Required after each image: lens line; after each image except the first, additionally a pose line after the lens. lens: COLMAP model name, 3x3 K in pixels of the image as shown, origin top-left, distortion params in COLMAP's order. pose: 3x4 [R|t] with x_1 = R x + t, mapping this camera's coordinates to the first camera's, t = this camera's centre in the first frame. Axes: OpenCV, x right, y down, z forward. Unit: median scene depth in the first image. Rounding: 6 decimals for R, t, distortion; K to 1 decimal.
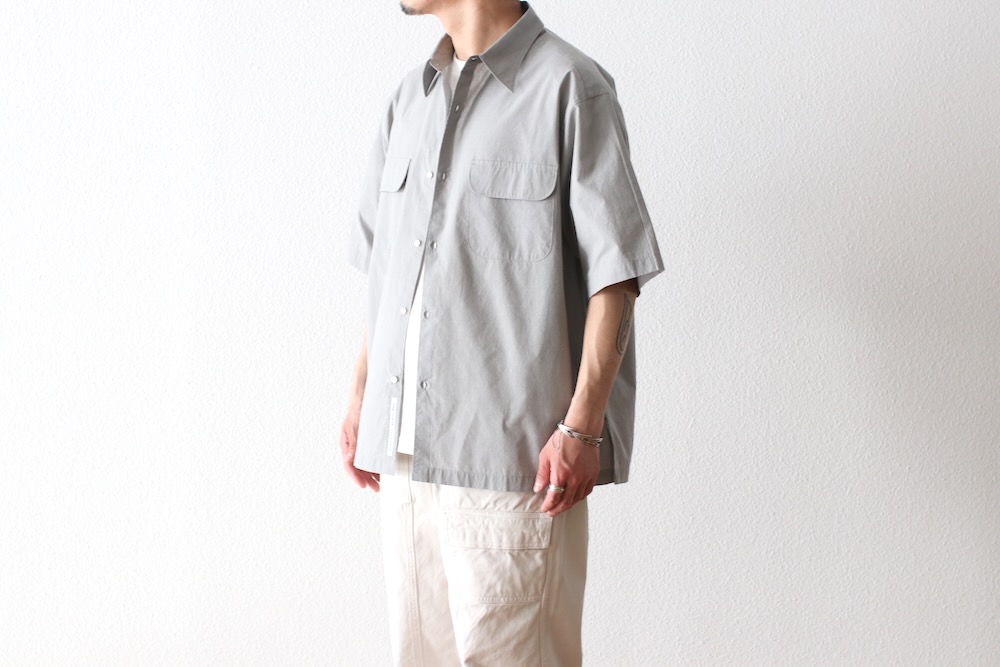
lens RADIAL K [[2296.4, 0, 500.0], [0, 2296.4, 333.5], [0, 0, 1]] dist [-0.144903, -0.105968]
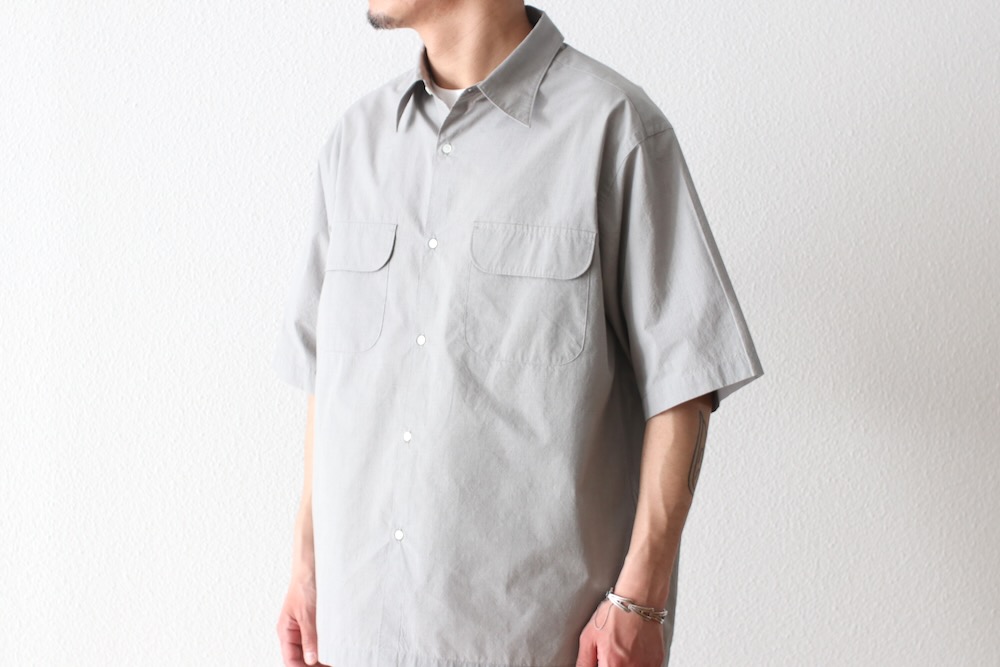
lens RADIAL K [[2342.0, 0, 500.0], [0, 2342.0, 333.5], [0, 0, 1]] dist [-0.146003, -0.104877]
pose [[0.992115, -0.025083, 0.122798, -0.082233], [0.027993, 0.999365, -0.022028, -0.022833], [-0.122168, 0.025292, 0.992187, 0.243671]]
